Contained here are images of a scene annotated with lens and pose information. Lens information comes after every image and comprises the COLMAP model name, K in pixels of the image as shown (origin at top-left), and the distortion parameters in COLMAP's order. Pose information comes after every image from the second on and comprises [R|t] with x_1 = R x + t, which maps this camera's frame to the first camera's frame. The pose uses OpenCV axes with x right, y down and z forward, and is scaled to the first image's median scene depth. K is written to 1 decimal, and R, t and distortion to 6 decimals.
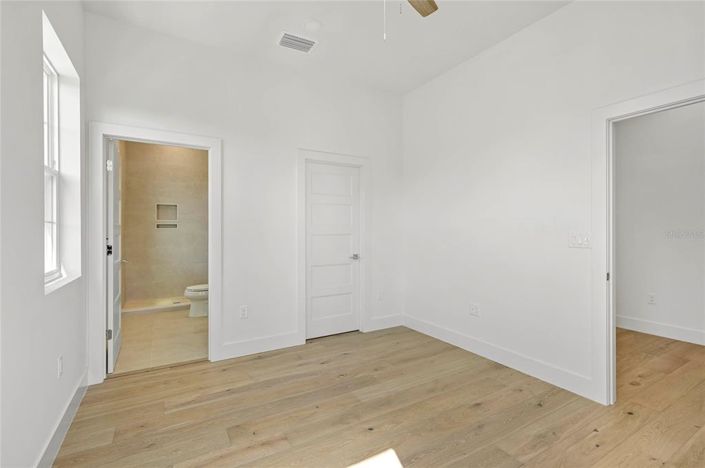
lens RADIAL K [[322.0, 0, 356.7], [0, 322.0, 233.9], [0, 0, 1]] dist [-0.000092, 0.000049]
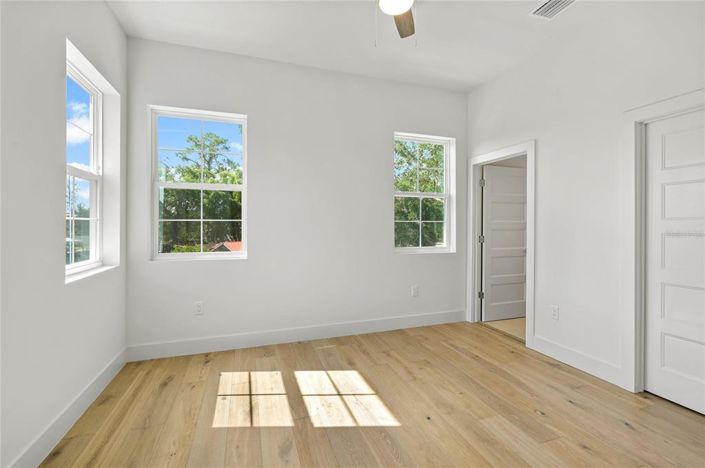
lens RADIAL K [[322.0, 0, 356.0], [0, 322.0, 227.8], [0, 0, 1]] dist [-0.000092, 0.000049]
pose [[-0.210465, 0.006994, -0.977576, 0.845213], [-0.013819, 0.999853, 0.010129, -0.010365], [0.977504, 0.015640, -0.210337, 0.752285]]
